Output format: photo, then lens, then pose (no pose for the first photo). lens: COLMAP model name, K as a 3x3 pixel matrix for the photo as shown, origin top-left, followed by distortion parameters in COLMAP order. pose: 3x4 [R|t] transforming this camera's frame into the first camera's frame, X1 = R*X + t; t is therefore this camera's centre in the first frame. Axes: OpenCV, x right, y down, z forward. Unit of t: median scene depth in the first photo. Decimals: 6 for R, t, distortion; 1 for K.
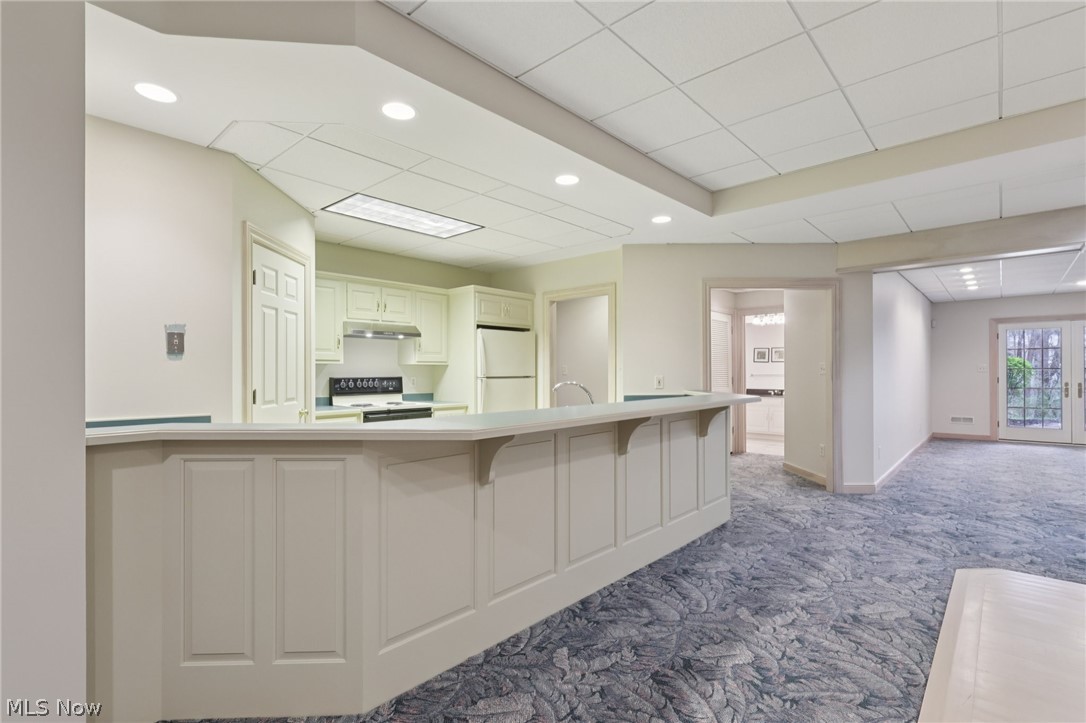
lens RADIAL K [[506.9, 0, 542.7], [0, 506.9, 367.6], [0, 0, 1]] dist [-0.001496, 0.000431]
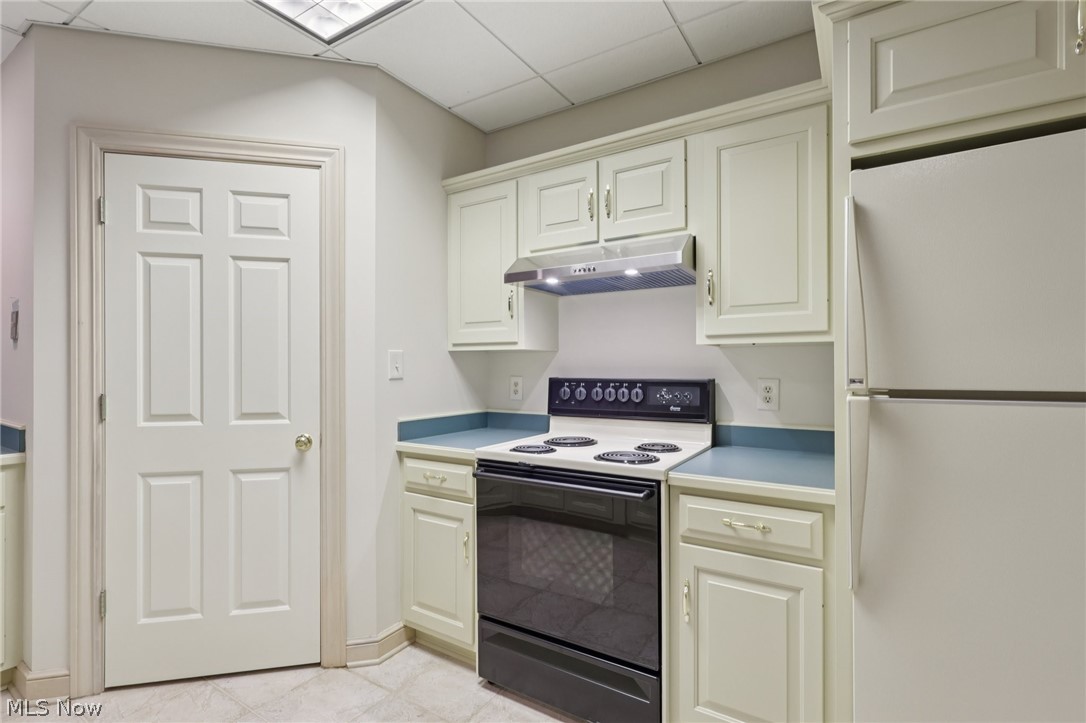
lens RADIAL K [[506.9, 0, 547.9], [0, 506.9, 366.0], [0, 0, 1]] dist [-0.001496, 0.000431]
pose [[0.182272, -0.002459, -0.983245, 0.077590], [0.007192, 0.999973, -0.001168, 0.008548], [0.983222, -0.006859, 0.182285, 0.899000]]
